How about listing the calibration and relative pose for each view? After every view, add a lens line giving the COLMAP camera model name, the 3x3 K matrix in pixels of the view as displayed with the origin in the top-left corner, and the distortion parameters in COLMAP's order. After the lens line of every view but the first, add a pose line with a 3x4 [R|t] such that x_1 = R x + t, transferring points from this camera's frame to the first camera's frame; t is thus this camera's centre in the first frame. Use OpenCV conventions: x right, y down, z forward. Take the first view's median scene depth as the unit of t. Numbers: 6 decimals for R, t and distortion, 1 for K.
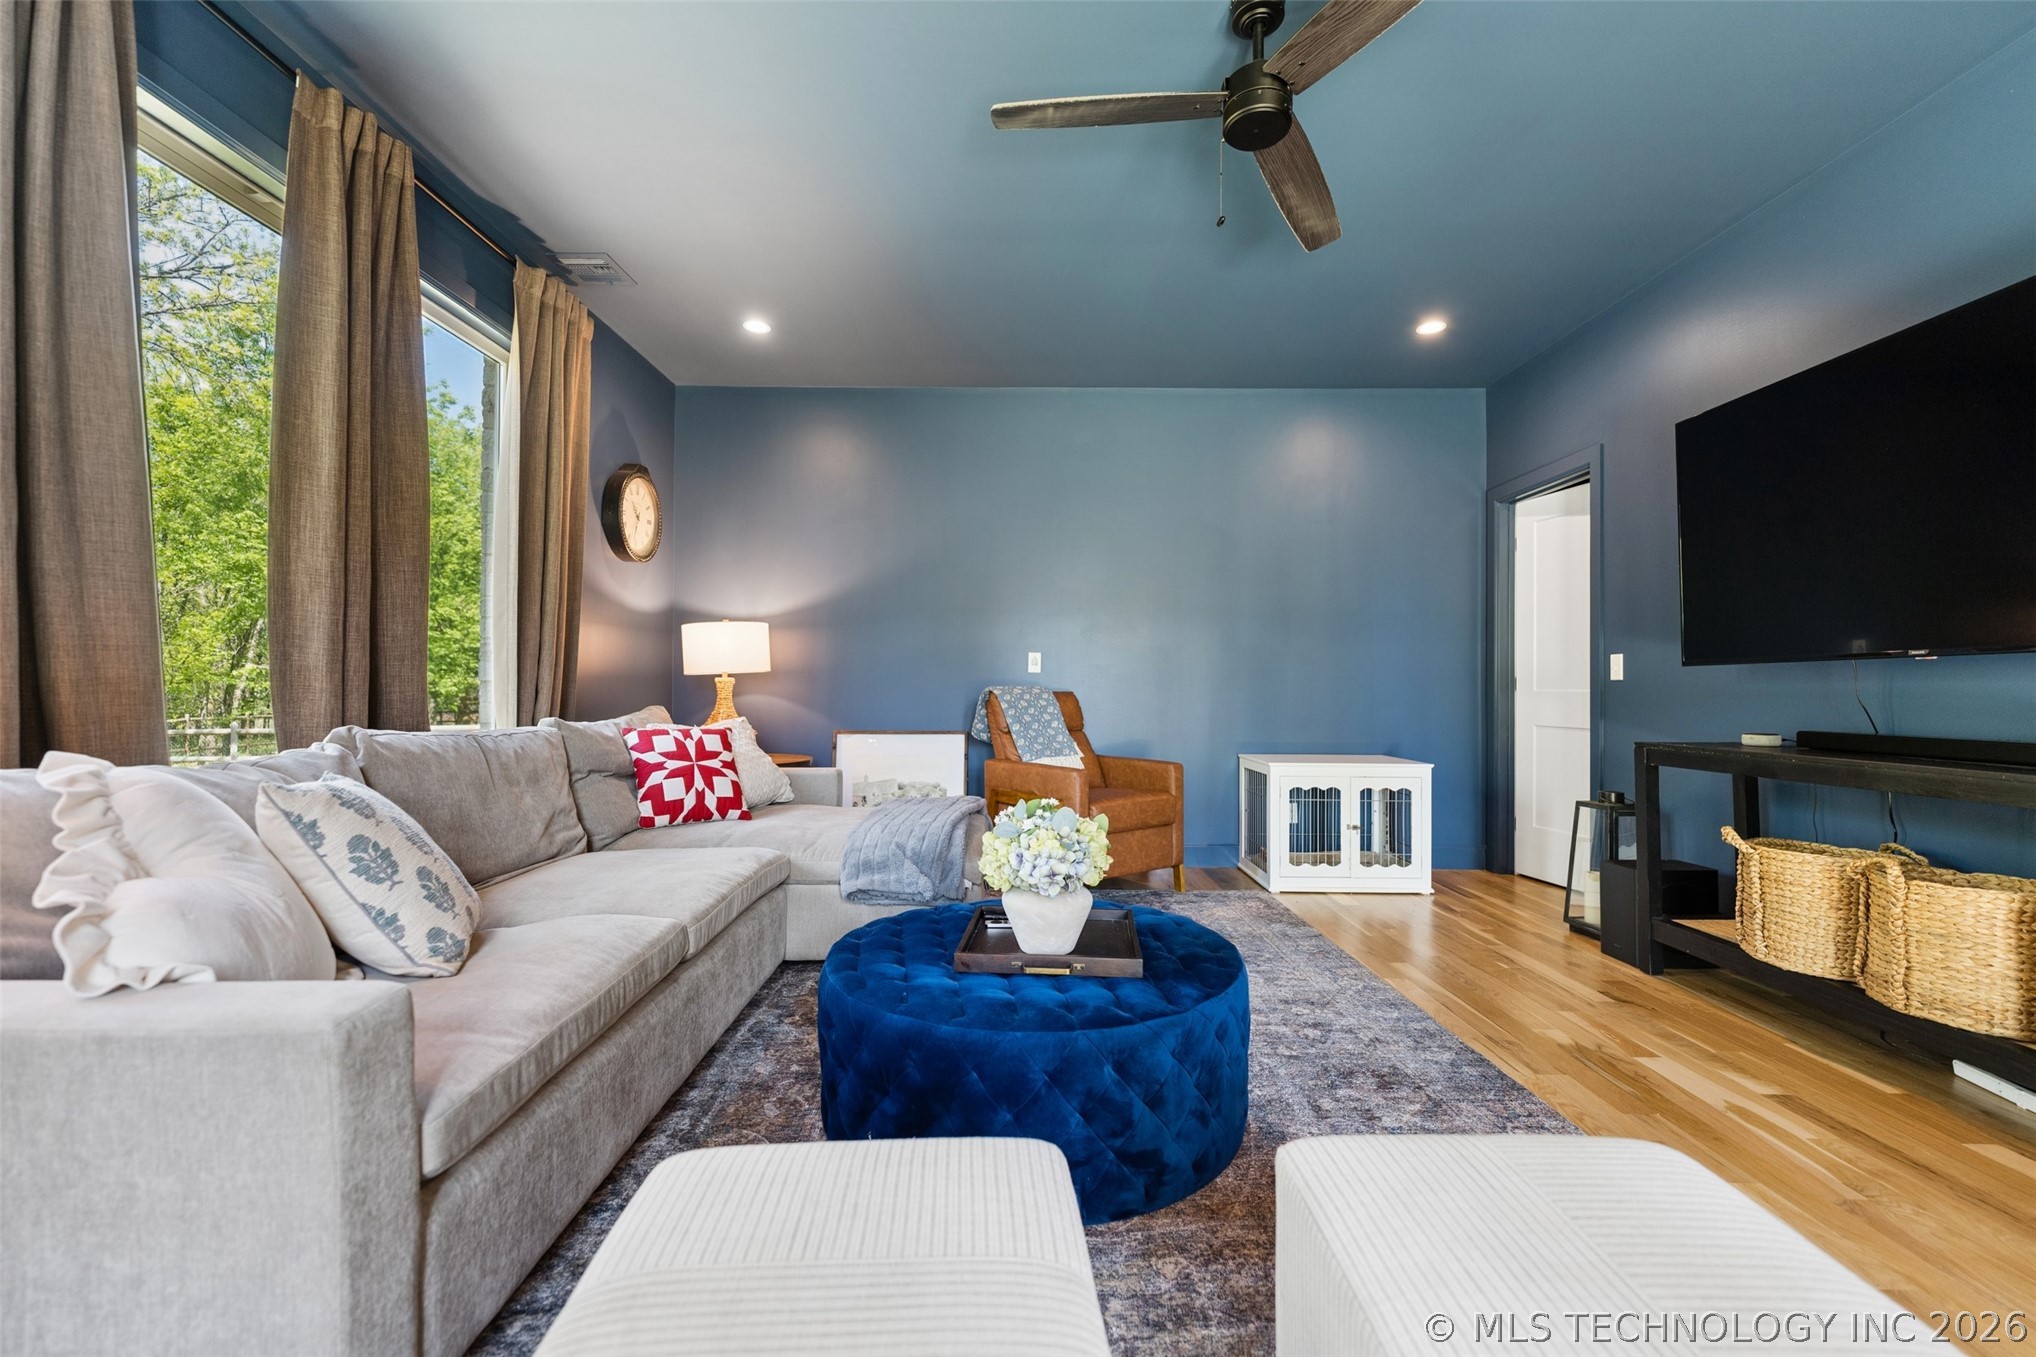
lens RADIAL K [[828.1, 0, 1014.4], [0, 828.1, 664.2], [0, 0, 1]] dist [0.003038, 0.000071]
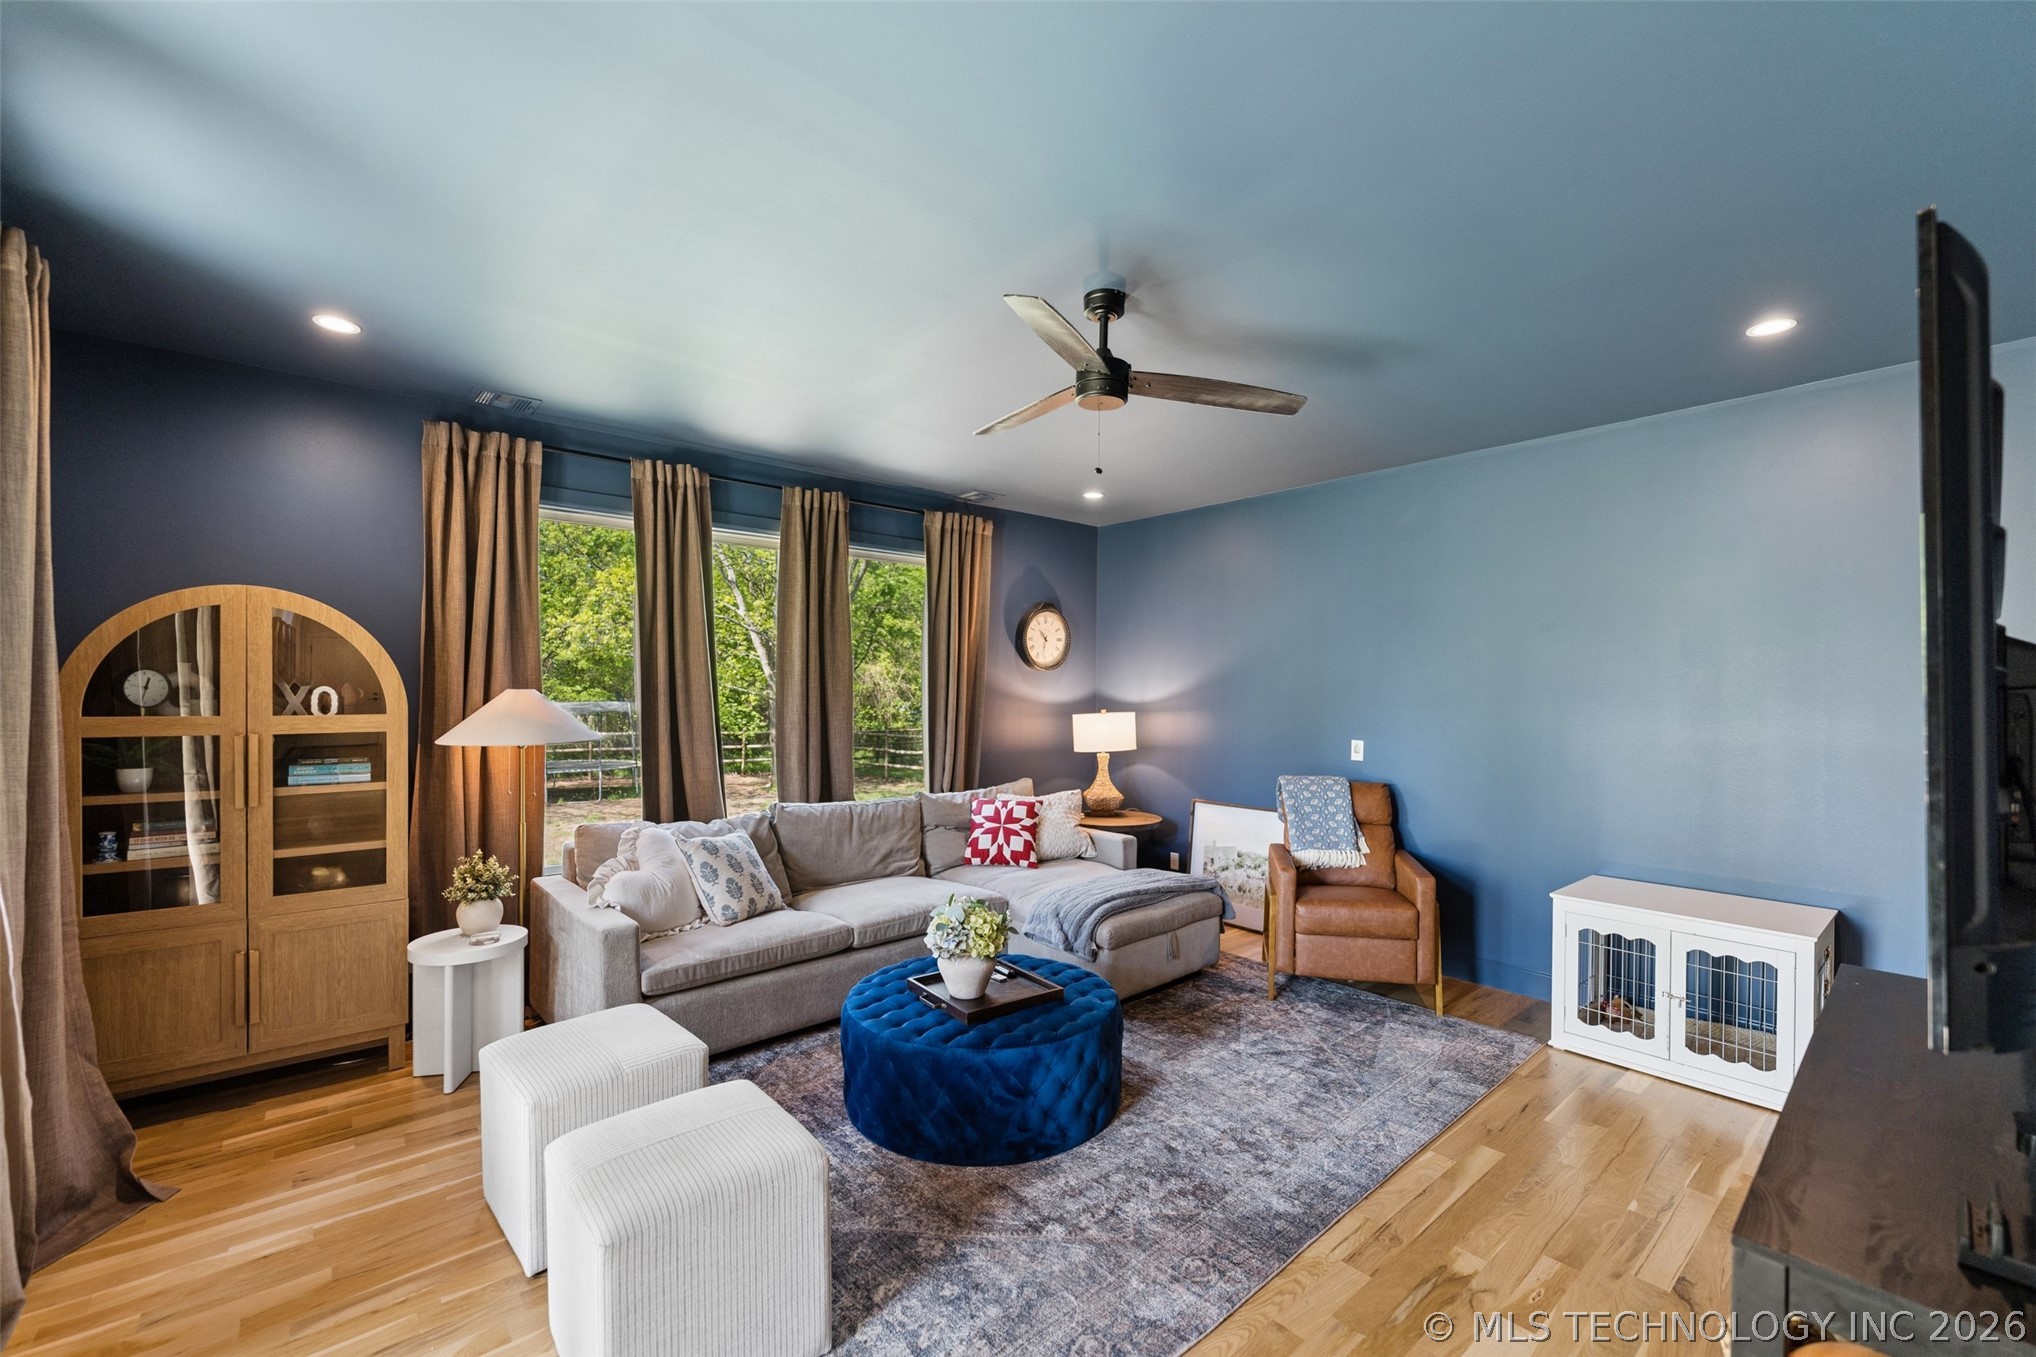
lens RADIAL K [[830.0, 0, 1018.0], [0, 830.0, 678.5], [0, 0, 1]] dist [0.004799, 0.000031]
pose [[0.655496, -0.013870, -0.755071, 0.800751], [0.020396, 0.999792, -0.000659, -0.150360], [0.754923, -0.014968, 0.655642, 0.041516]]
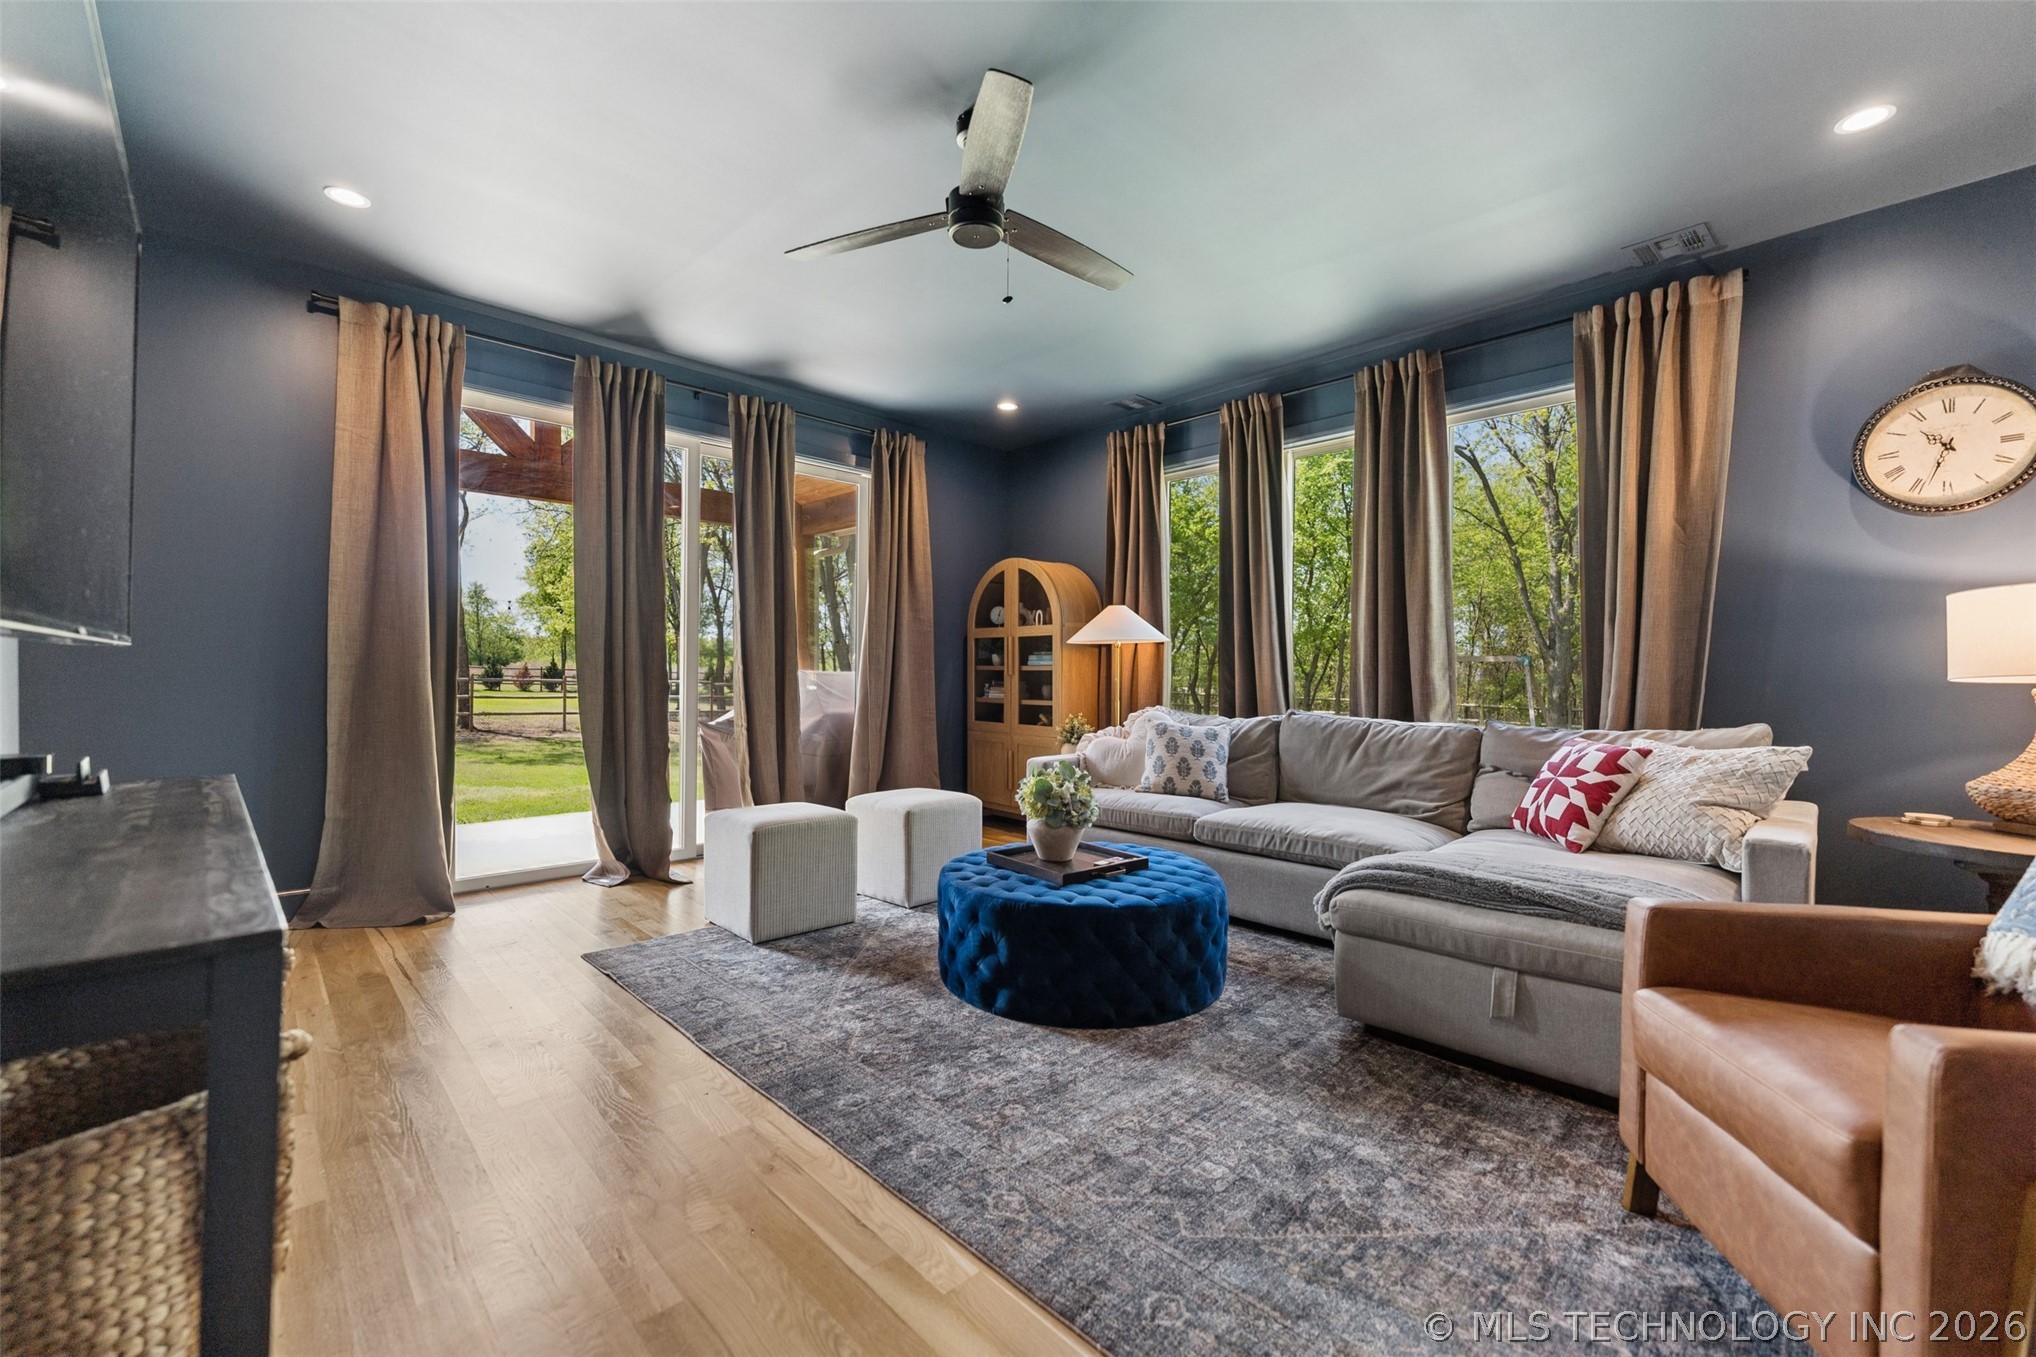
lens RADIAL K [[828.1, 0, 1014.4], [0, 828.1, 664.2], [0, 0, 1]] dist [0.003038, 0.000071]
pose [[-0.722772, -0.019726, -0.690805, 0.739820], [0.008800, 0.999249, -0.037740, 0.022517], [0.691030, -0.033357, -0.722056, 1.307727]]
